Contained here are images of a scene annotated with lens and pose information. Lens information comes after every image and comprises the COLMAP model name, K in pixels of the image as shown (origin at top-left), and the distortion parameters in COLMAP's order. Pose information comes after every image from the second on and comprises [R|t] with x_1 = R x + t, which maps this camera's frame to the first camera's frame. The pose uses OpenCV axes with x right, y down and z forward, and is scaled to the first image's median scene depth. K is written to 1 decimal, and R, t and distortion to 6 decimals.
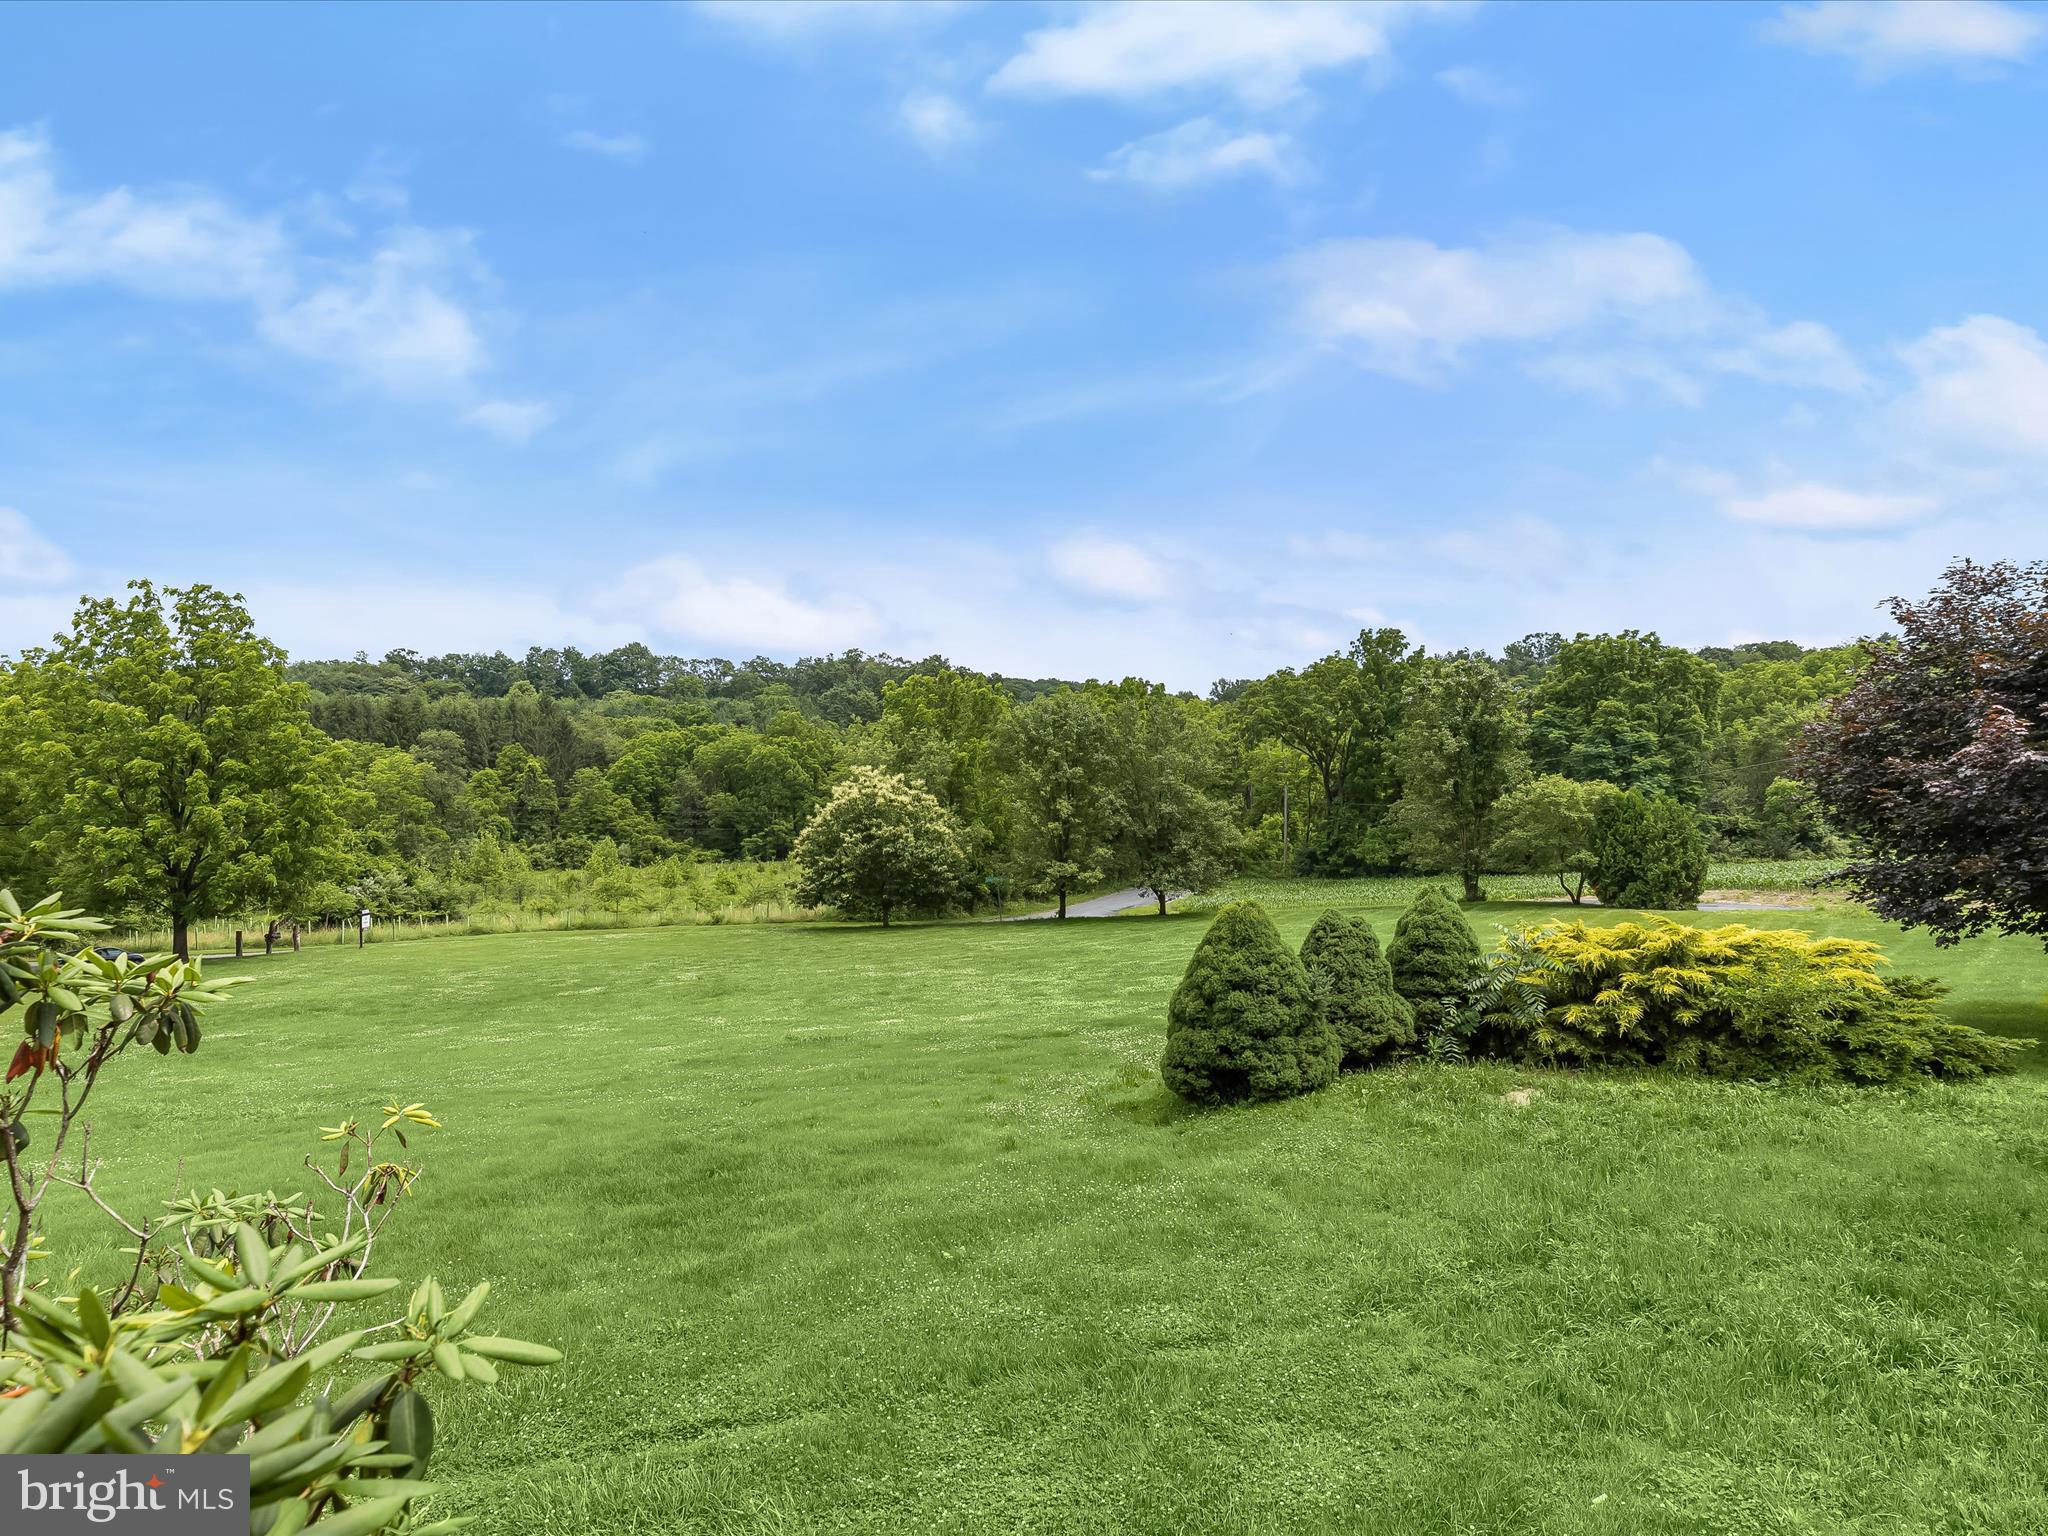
lens RADIAL K [[1146.8, 0, 1012.6], [0, 1146.8, 768.1], [0, 0, 1]] dist [0.002316, -0.001967]
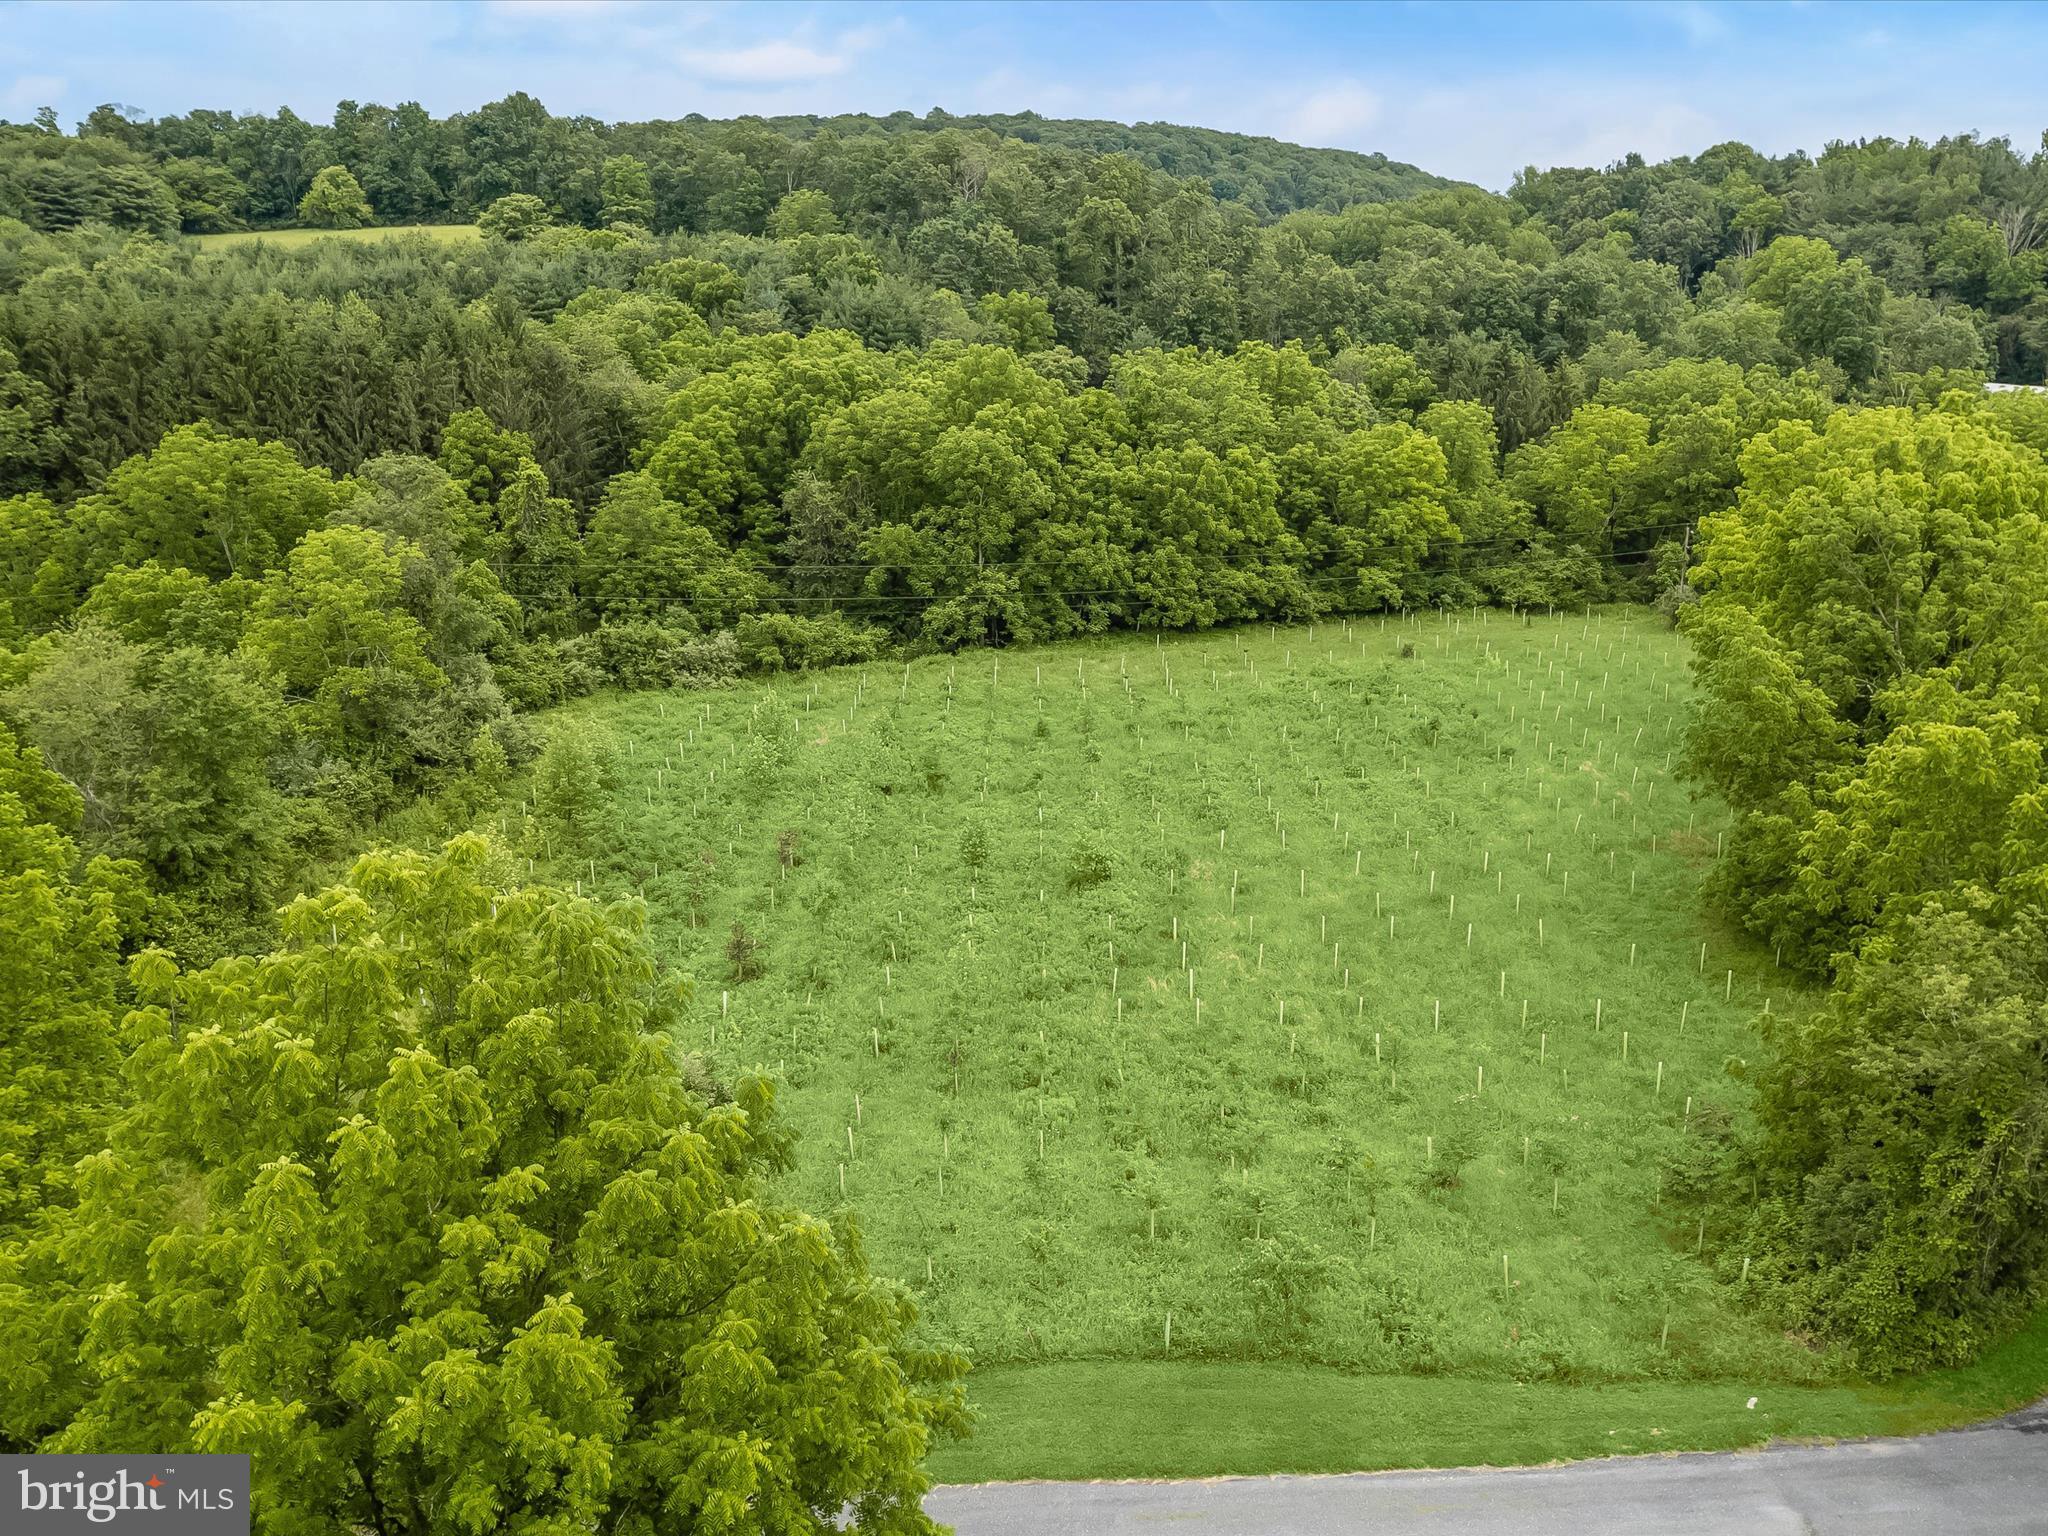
lens RADIAL K [[1751.2, 0, 1027.1], [0, 1751.2, 763.5], [0, 0, 1]] dist [-0.053128, 0.012386]
pose [[0.999914, 0.011843, 0.005553, -0.399224], [-0.012943, 0.957166, 0.289252, -0.217422], [-0.001890, -0.289299, 0.957237, 0.419369]]
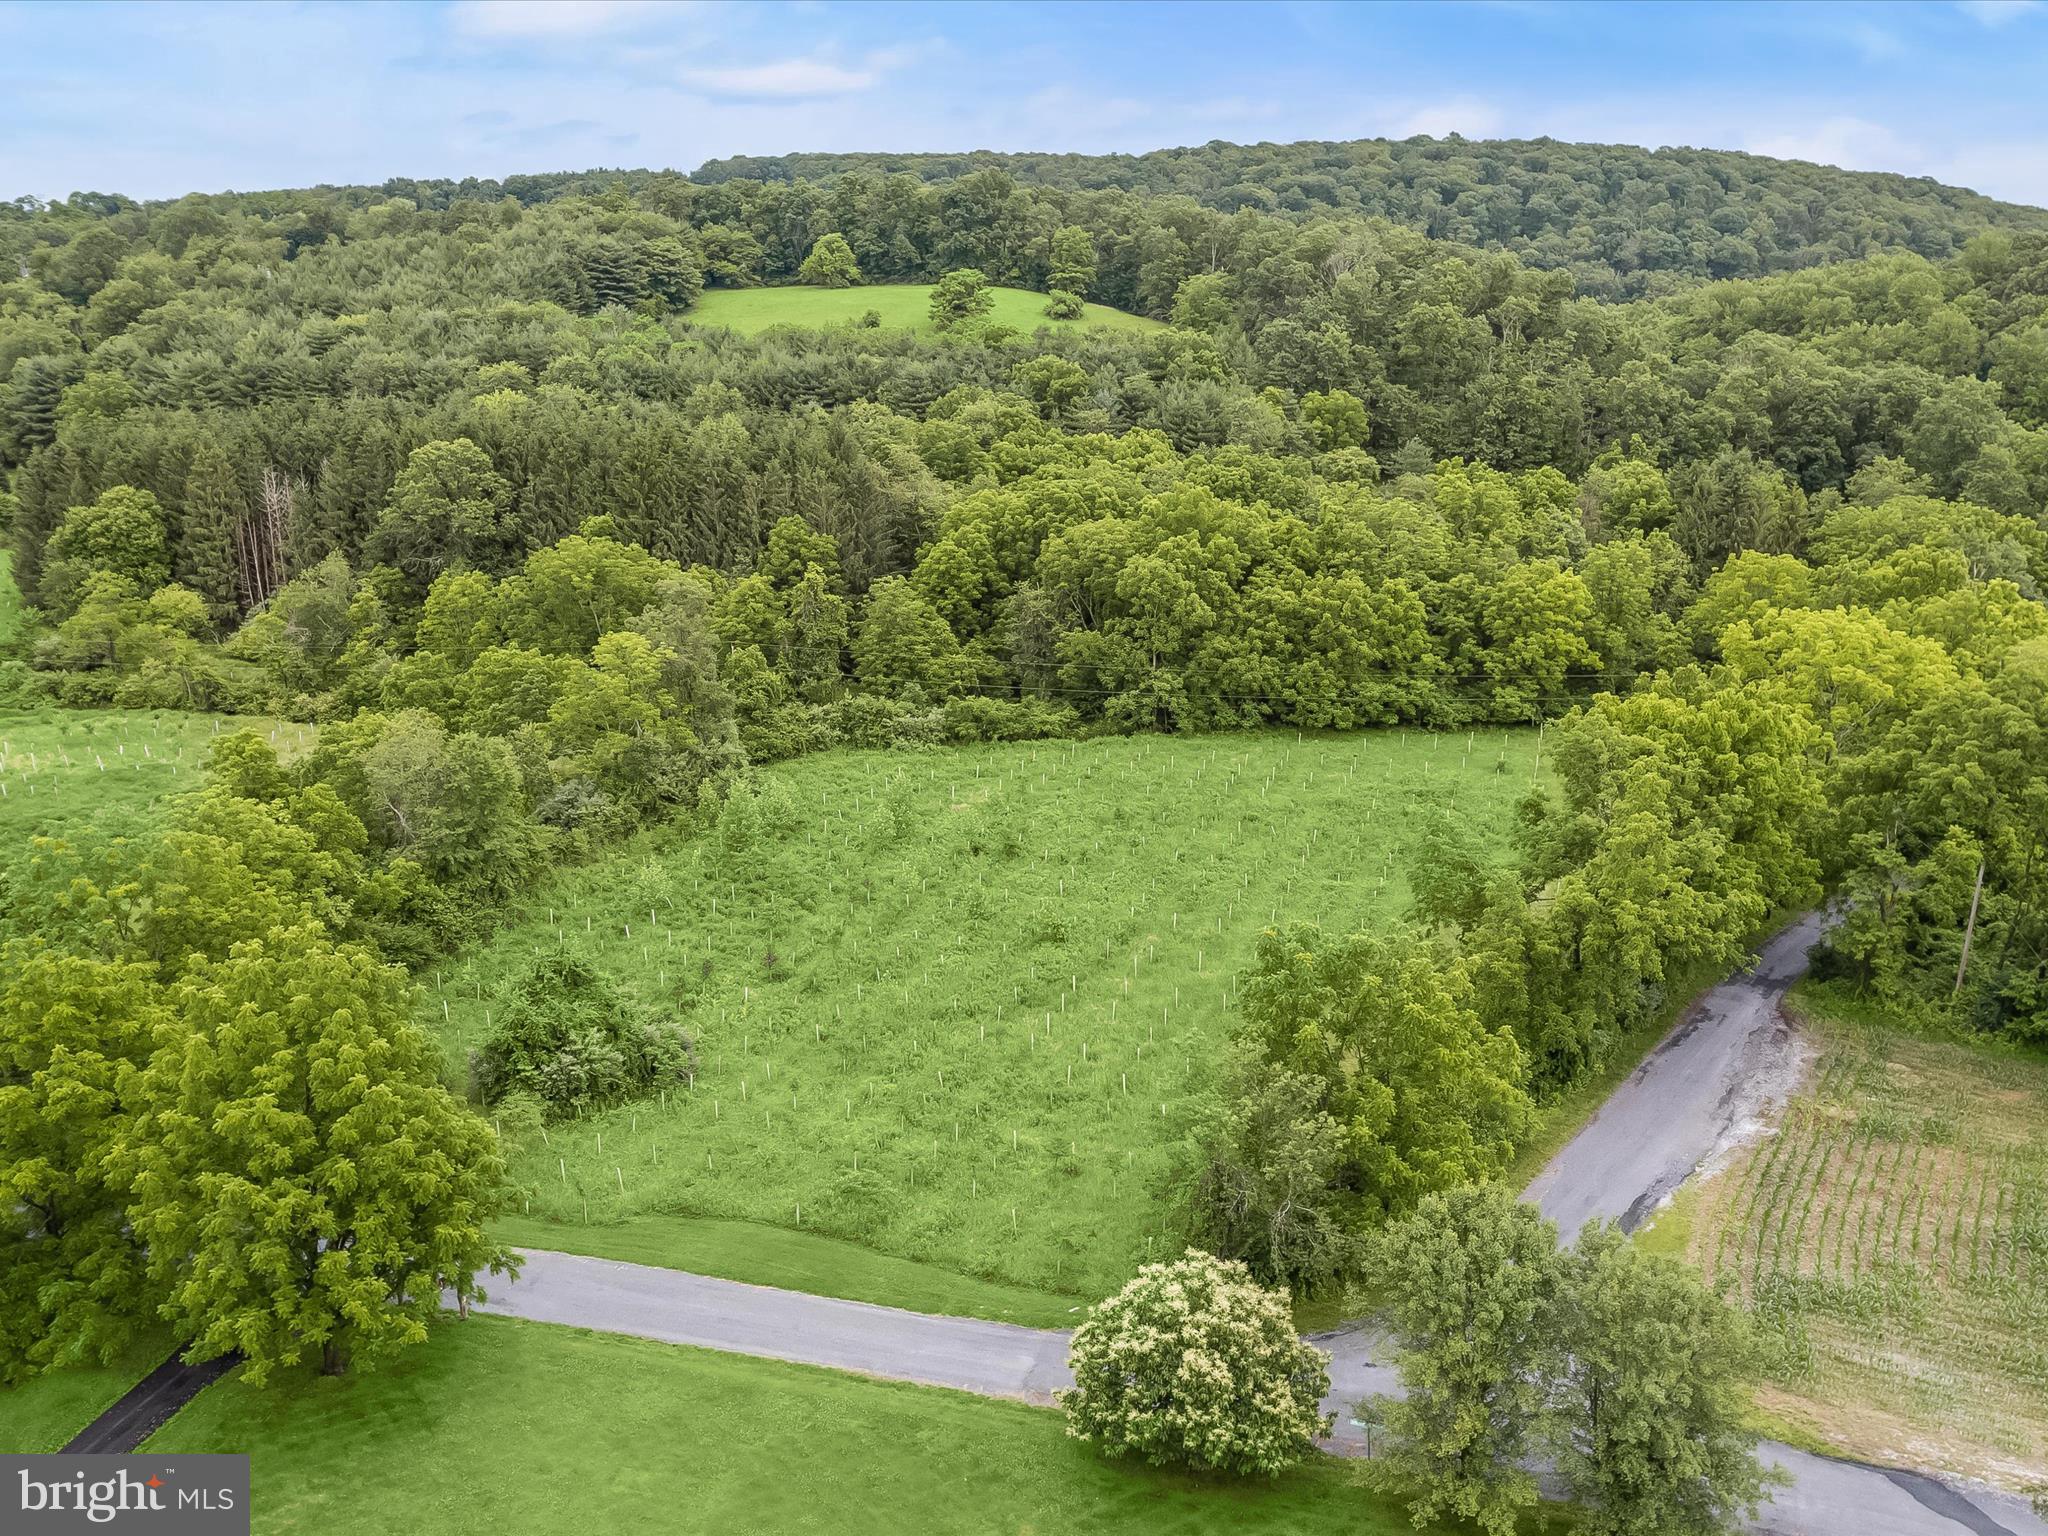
lens RADIAL K [[1751.2, 0, 1027.1], [0, 1751.2, 763.5], [0, 0, 1]] dist [-0.053128, 0.012386]
pose [[0.951791, 0.102471, -0.289125, 0.036890], [-0.011731, 0.954023, 0.299502, -0.425937], [0.306523, -0.281672, 0.909233, 0.110702]]
